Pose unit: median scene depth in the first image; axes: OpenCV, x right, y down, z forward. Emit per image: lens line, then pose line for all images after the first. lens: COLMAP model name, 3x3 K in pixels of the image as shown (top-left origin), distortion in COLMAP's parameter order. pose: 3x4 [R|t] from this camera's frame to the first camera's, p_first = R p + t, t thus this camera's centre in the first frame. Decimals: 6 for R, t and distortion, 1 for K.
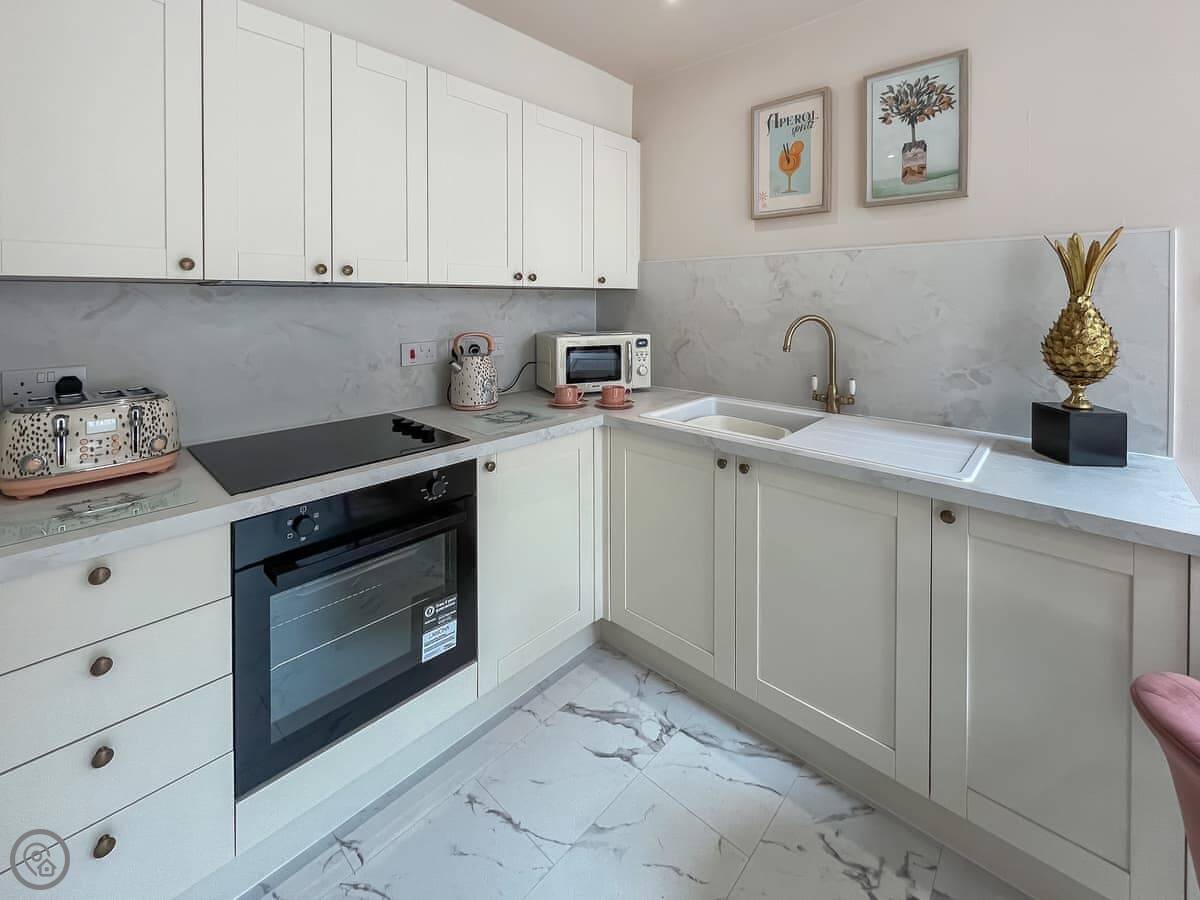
lens RADIAL K [[515.3, 0, 591.0], [0, 515.3, 302.6], [0, 0, 1]] dist [-0.004195, 0.000041]
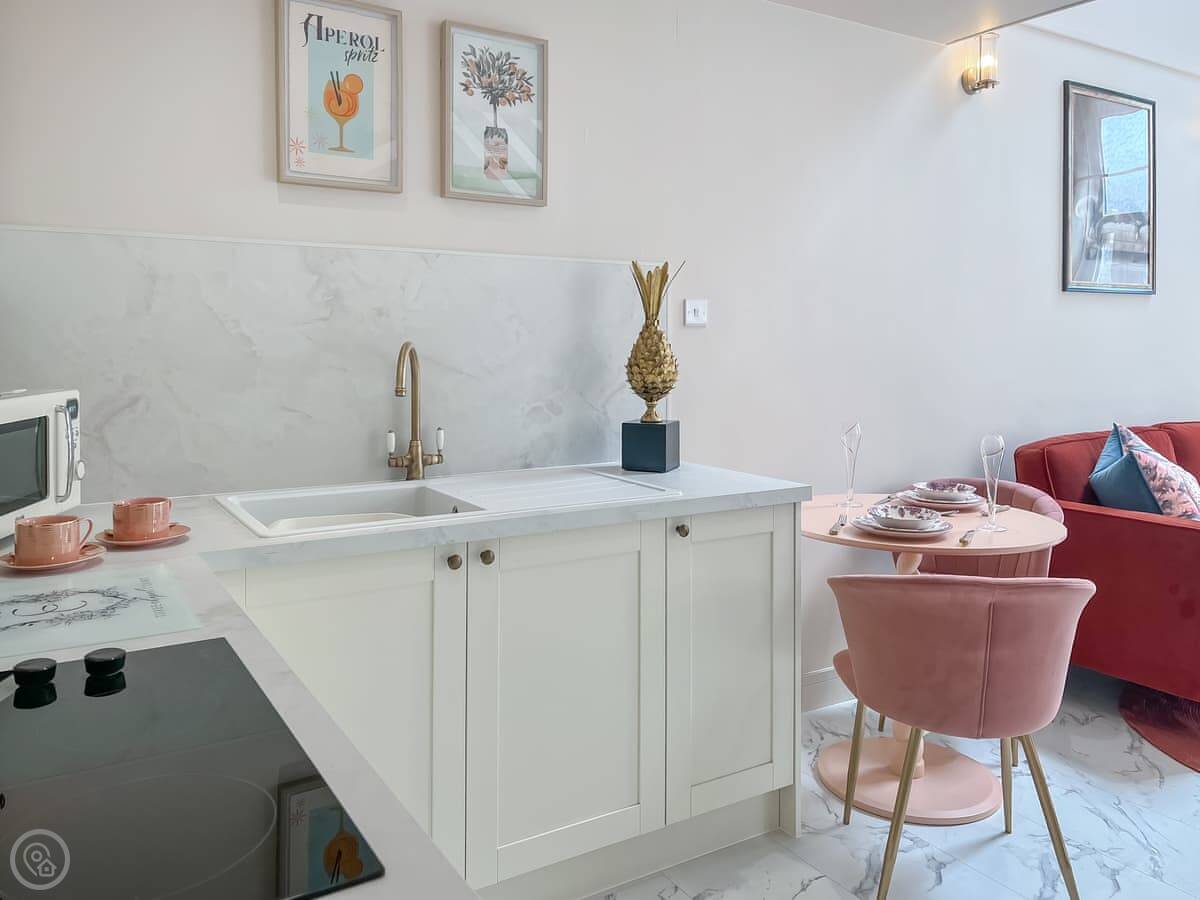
lens RADIAL K [[948.2, 0, 602.7], [0, 948.2, 351.7], [0, 0, 1]] dist [0.068965, -0.072874]
pose [[0.258352, -0.009730, 0.966002, -0.795345], [0.001089, 0.999952, 0.009781, 0.027285], [-0.966050, -0.001475, 0.258351, 0.451301]]
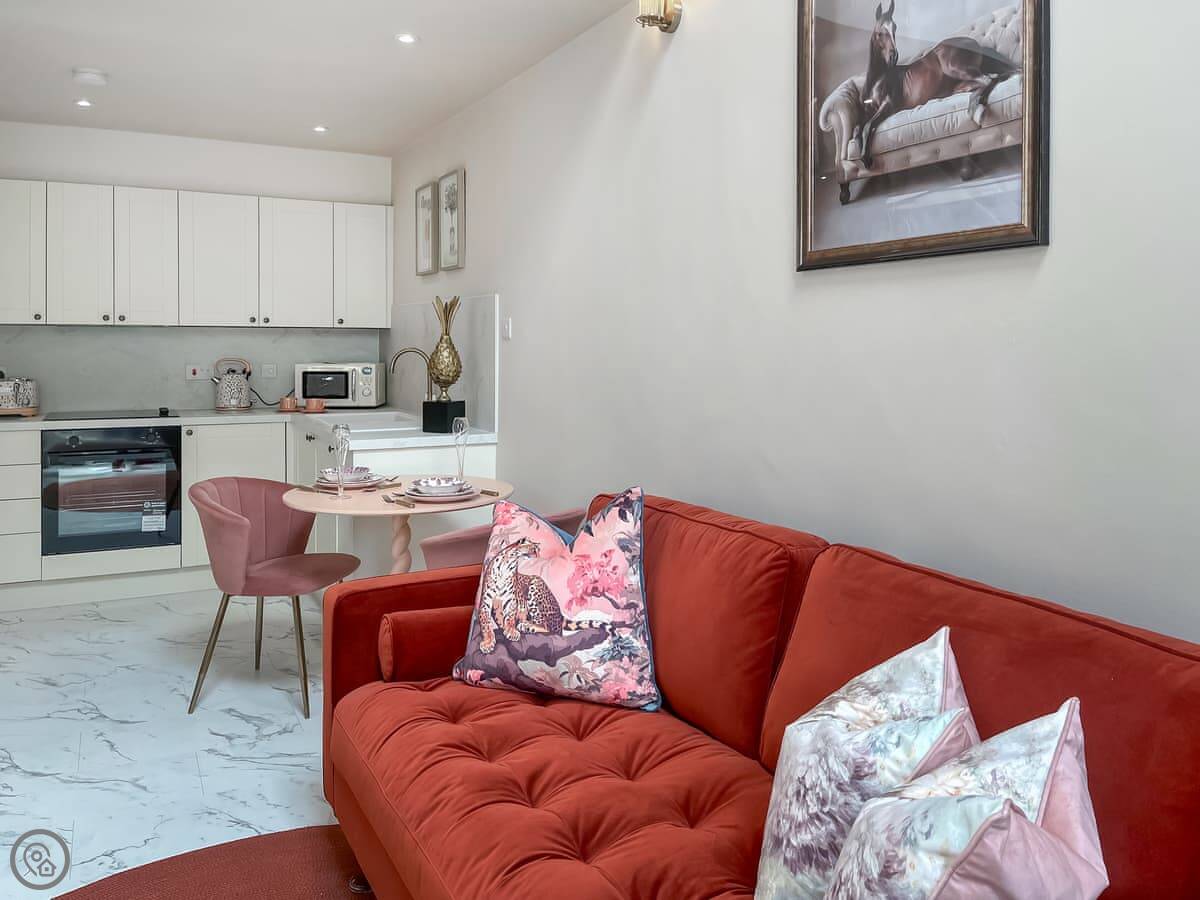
lens RADIAL K [[948.2, 0, 602.7], [0, 948.2, 351.7], [0, 0, 1]] dist [0.068965, -0.072874]
pose [[0.939387, 0.013131, -0.342607, 1.953096], [-0.010856, 0.999904, 0.008555, 0.006200], [0.342687, -0.004317, 0.939440, -1.360740]]
